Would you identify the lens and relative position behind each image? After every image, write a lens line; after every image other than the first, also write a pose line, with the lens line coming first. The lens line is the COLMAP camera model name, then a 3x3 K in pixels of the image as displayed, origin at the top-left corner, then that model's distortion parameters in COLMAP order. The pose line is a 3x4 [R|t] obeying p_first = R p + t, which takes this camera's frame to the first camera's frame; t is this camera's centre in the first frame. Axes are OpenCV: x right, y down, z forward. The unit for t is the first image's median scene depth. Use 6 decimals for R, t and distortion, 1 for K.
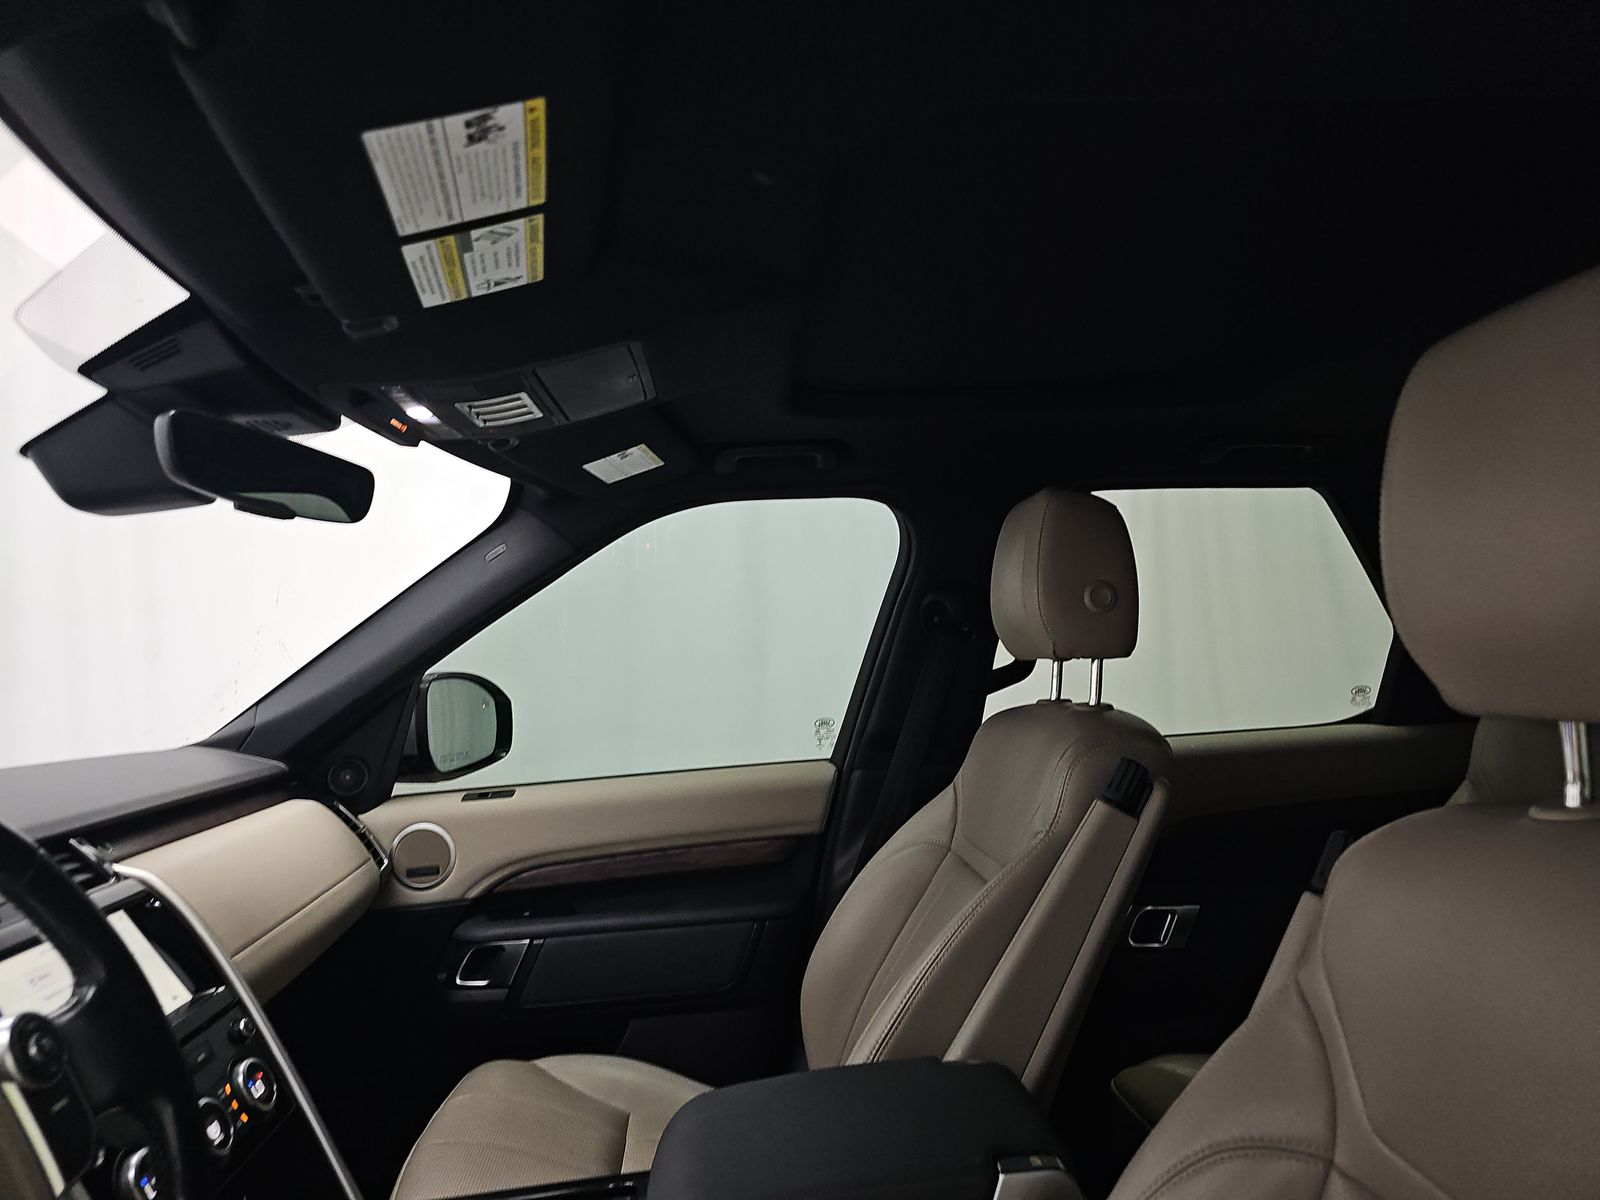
lens RADIAL K [[1043.2, 0, 820.6], [0, 1043.2, 597.6], [0, 0, 1]] dist [0.051310, -0.002024]
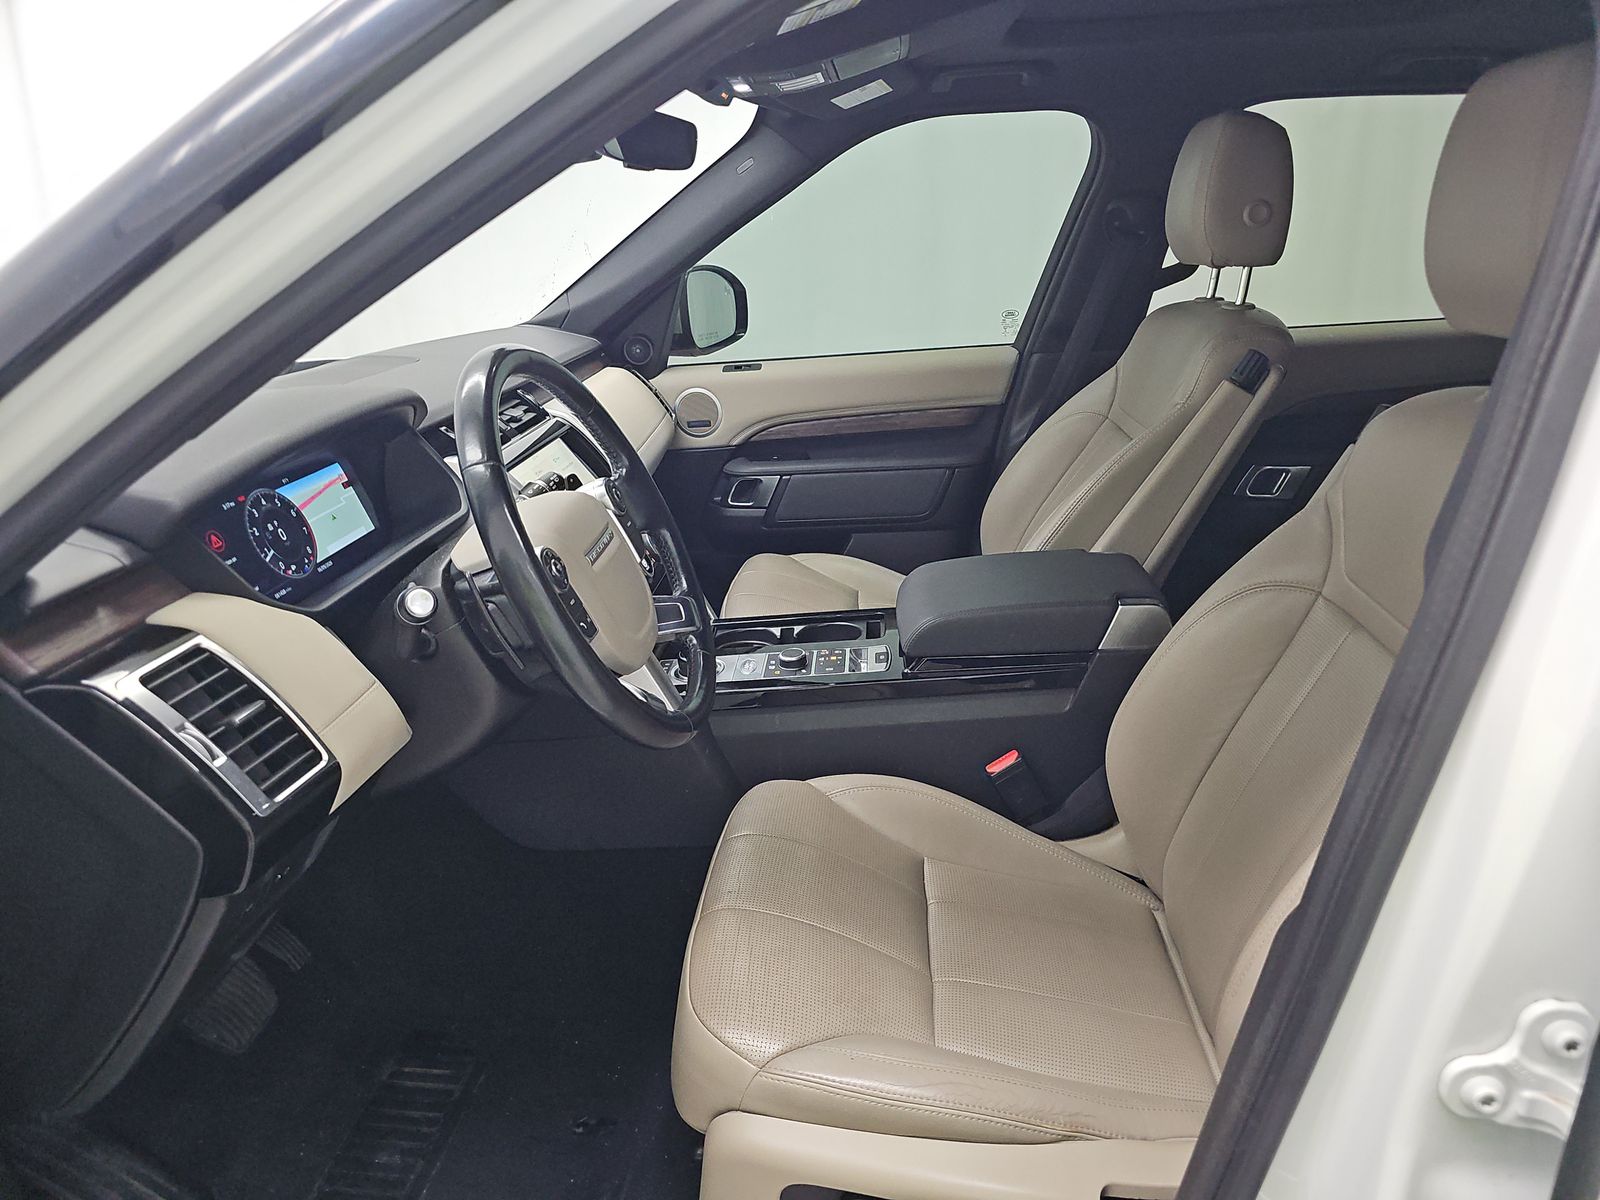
lens RADIAL K [[1072.1, 0, 800.0], [0, 1072.1, 600.0], [0, 0, 1]] dist [0.023756, -0.001210]
pose [[0.988010, 0.050669, -0.145836, -0.041137], [0.009941, 0.921770, 0.387610, -0.062103], [0.154067, -0.384413, 0.910214, -0.311942]]
